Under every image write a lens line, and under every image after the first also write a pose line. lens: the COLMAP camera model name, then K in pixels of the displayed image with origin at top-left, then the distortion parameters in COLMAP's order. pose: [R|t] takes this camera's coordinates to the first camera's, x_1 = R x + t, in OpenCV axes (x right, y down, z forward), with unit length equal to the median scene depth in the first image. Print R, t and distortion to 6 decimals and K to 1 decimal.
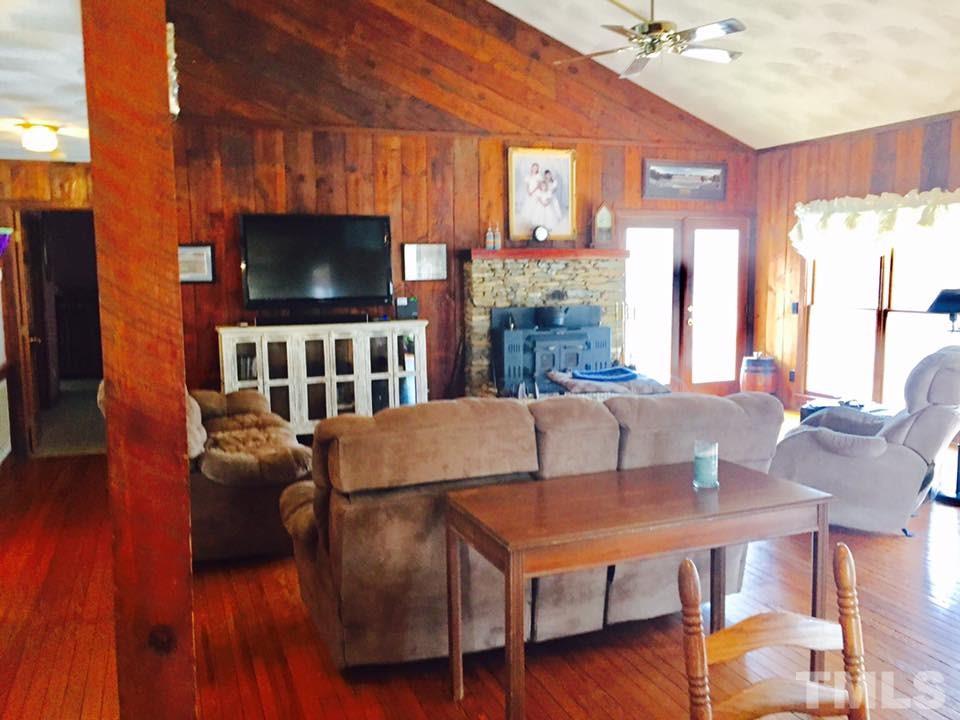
lens RADIAL K [[818.5, 0, 480.0], [0, 818.5, 360.0], [0, 0, 1]] dist [0.100653, -0.112094]
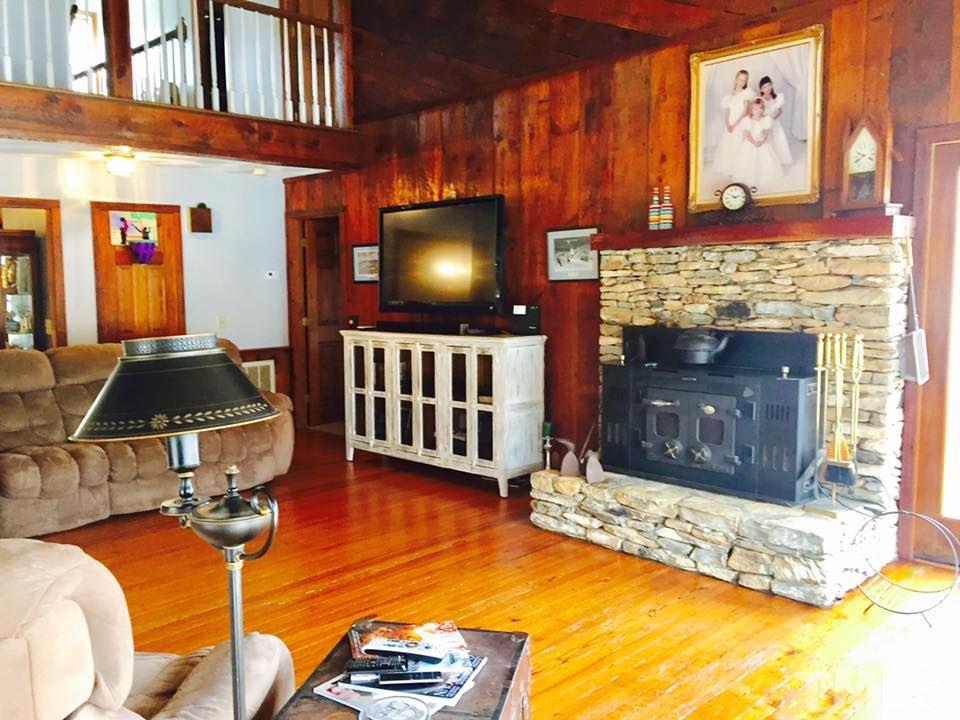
lens RADIAL K [[818.5, 0, 480.0], [0, 818.5, 360.0], [0, 0, 1]] dist [0.100653, -0.112094]
pose [[0.406375, 0.097849, -0.908452, 0.527858], [-0.089178, 0.993750, 0.067144, -0.068565], [0.909344, 0.053728, 0.412561, 0.627783]]
